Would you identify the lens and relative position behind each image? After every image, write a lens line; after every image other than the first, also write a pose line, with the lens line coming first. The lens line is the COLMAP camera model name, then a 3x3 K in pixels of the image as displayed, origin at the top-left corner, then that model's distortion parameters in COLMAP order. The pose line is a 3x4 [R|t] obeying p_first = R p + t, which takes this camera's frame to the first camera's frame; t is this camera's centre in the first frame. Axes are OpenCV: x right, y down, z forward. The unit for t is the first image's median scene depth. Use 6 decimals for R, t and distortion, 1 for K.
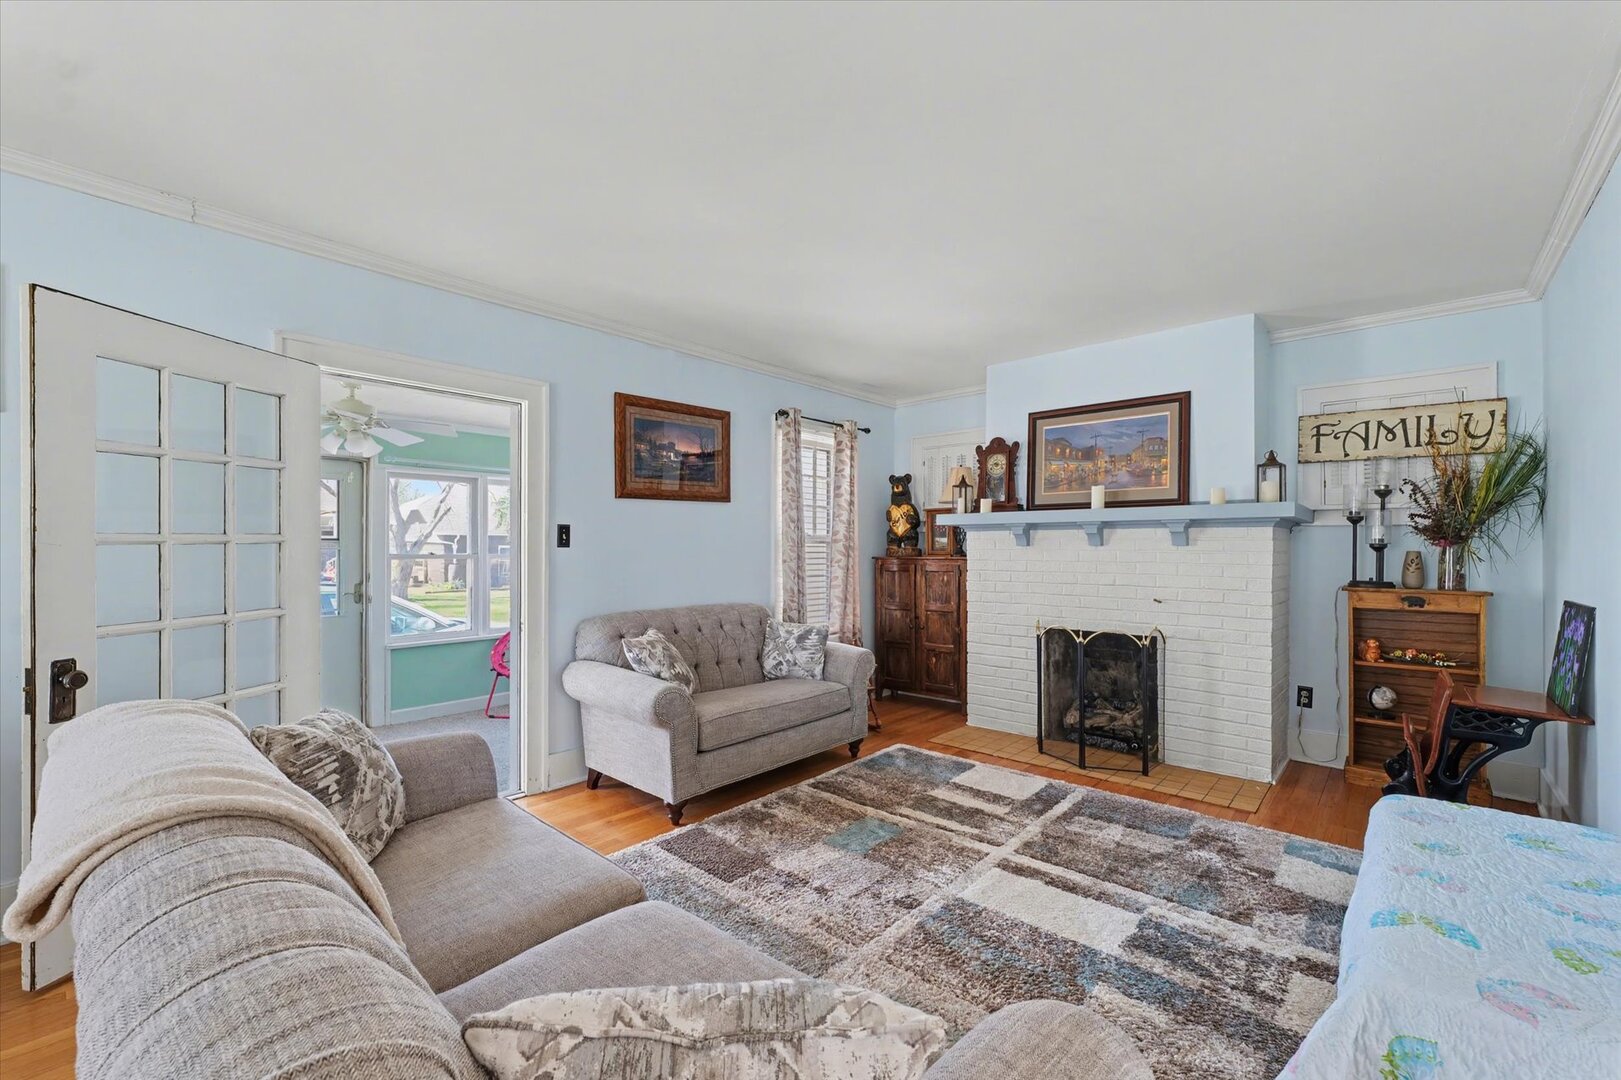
lens RADIAL K [[674.9, 0, 809.9], [0, 674.9, 546.3], [0, 0, 1]] dist [0.000694, 0.000065]
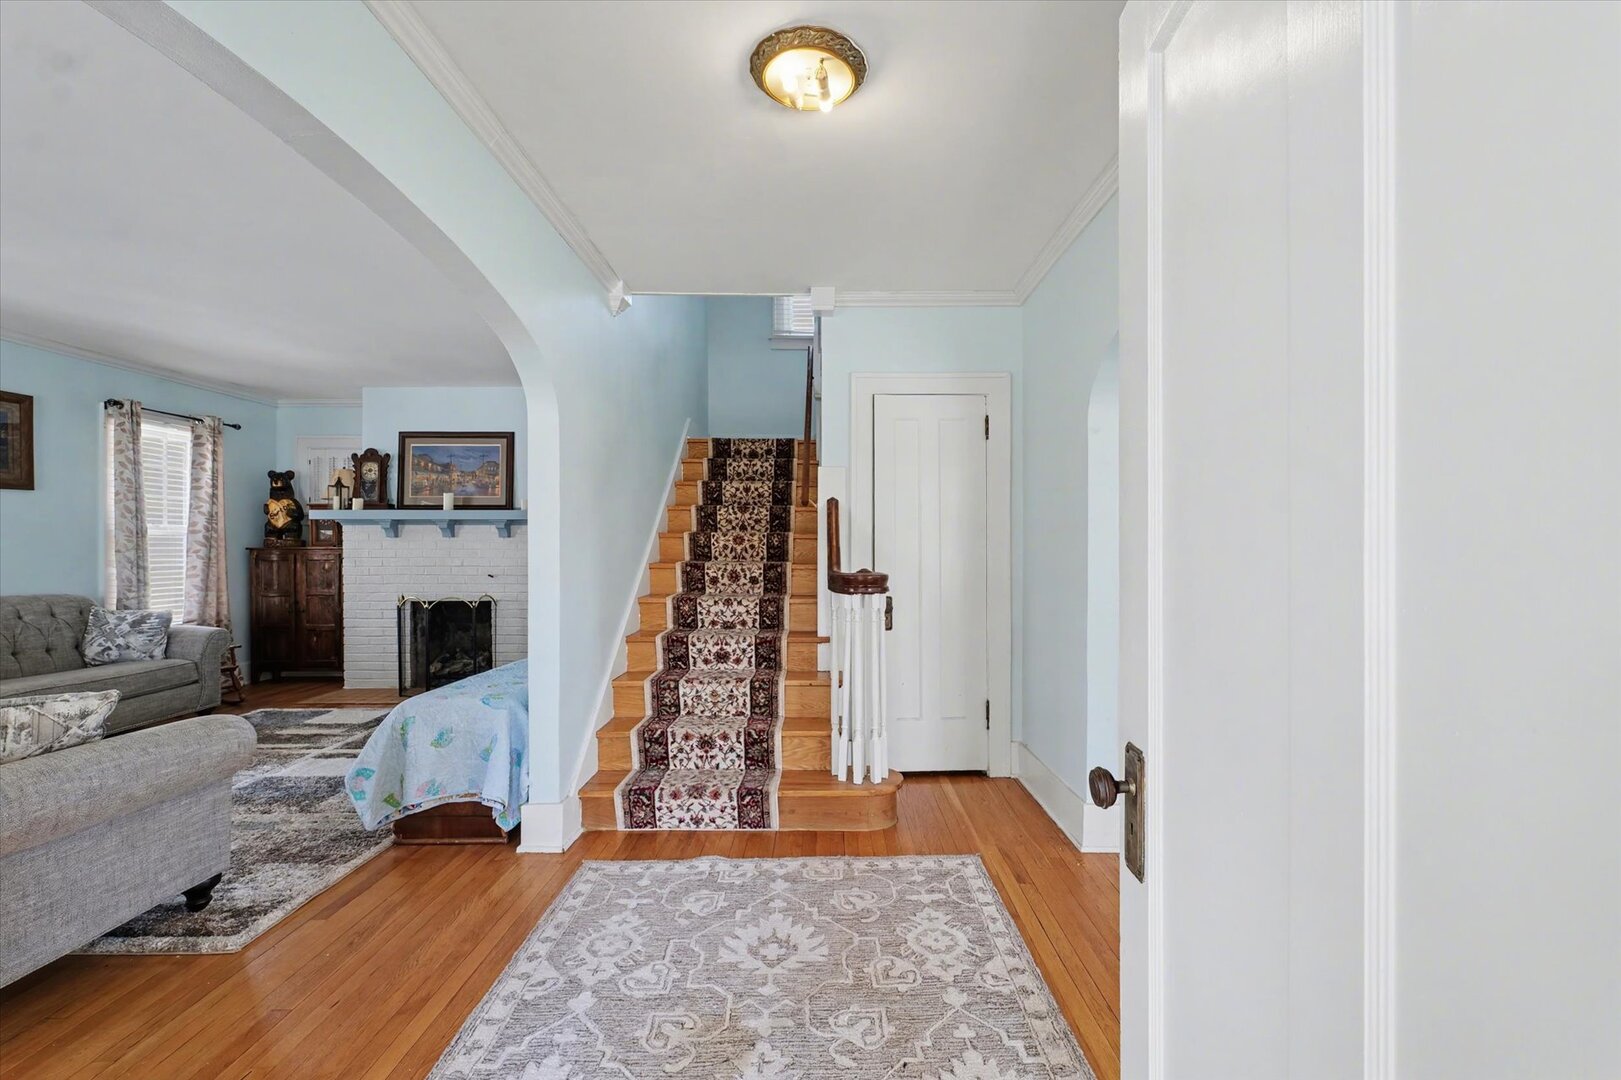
lens RADIAL K [[679.7, 0, 832.5], [0, 679.7, 548.2], [0, 0, 1]] dist [0.002586, 0.000310]
pose [[0.743929, -0.004173, 0.668246, 0.077139], [-0.001876, 0.999964, 0.008332, 0.007301], [-0.668256, -0.007452, 0.743894, -0.477634]]
